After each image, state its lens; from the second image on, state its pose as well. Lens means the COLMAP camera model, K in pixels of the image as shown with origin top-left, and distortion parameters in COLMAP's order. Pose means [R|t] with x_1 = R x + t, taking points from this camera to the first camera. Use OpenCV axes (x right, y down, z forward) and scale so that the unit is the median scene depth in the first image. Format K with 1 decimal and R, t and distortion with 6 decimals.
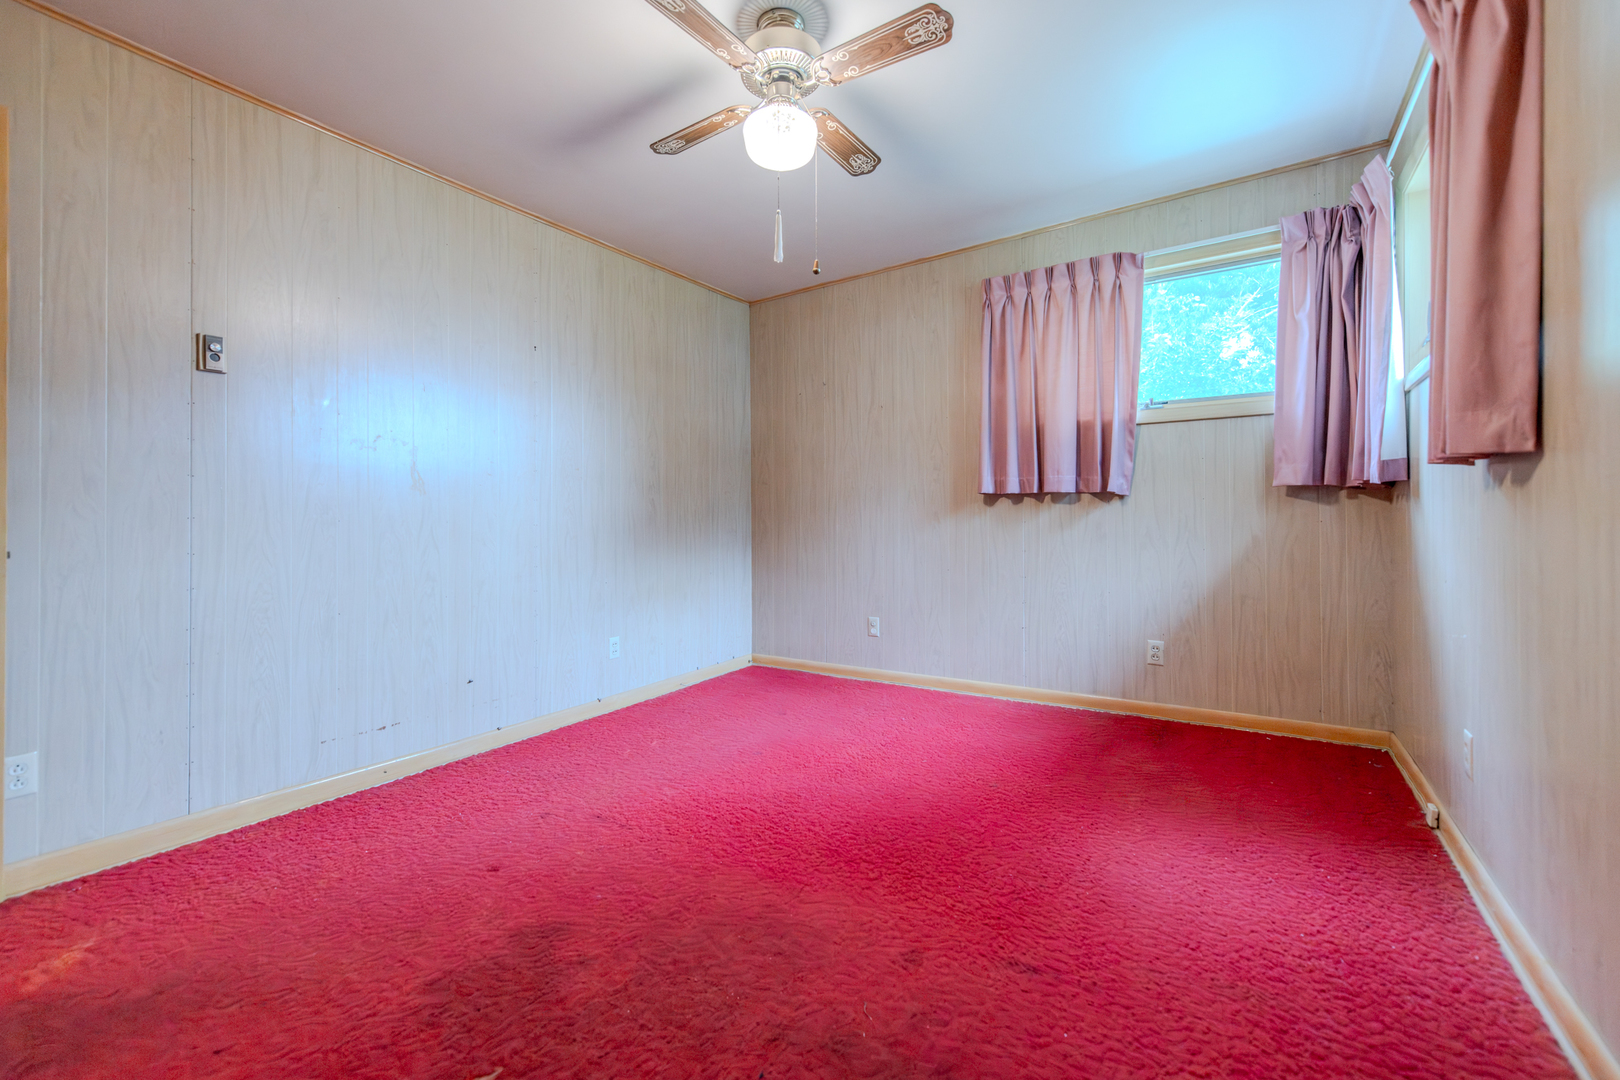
lens RADIAL K [[667.3, 0, 818.2], [0, 667.3, 522.0], [0, 0, 1]] dist [0.011004, -0.000156]
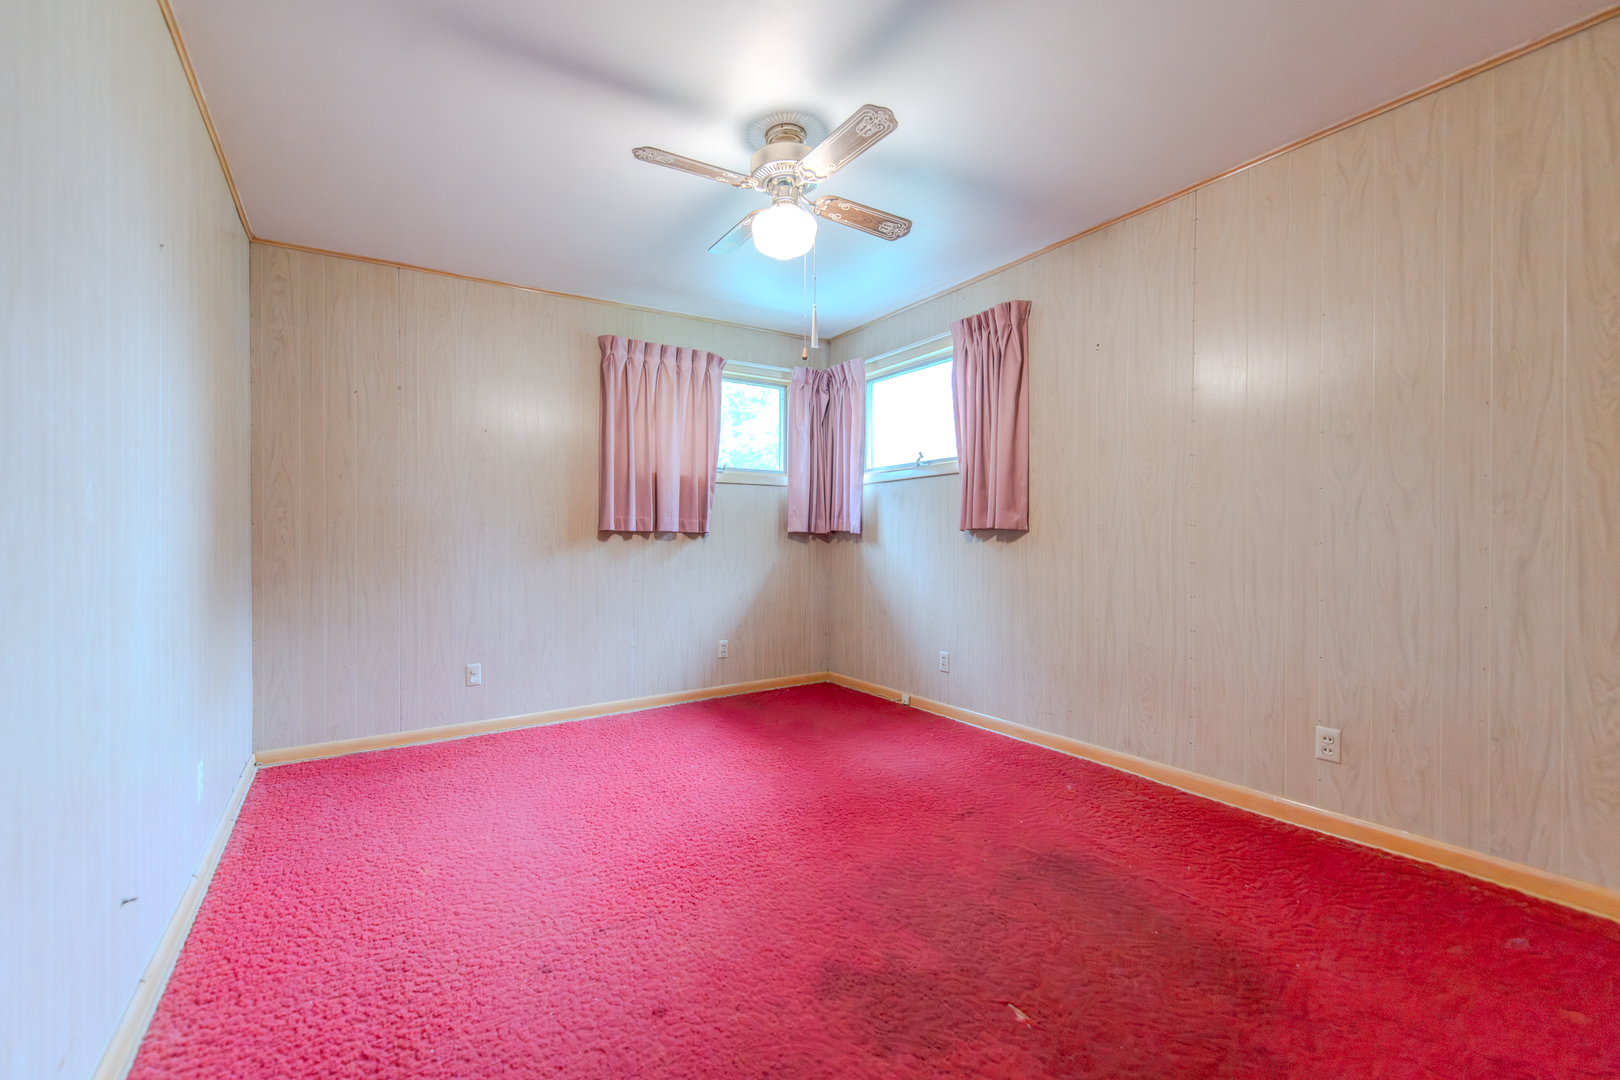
lens RADIAL K [[667.3, 0, 752.3], [0, 667.3, 544.4], [0, 0, 1]] dist [0.011004, -0.000156]
pose [[0.435648, -0.000844, 0.900117, -0.706602], [0.001968, 0.999998, -0.000014, -0.021120], [-0.900115, 0.001777, 0.435648, 0.345687]]
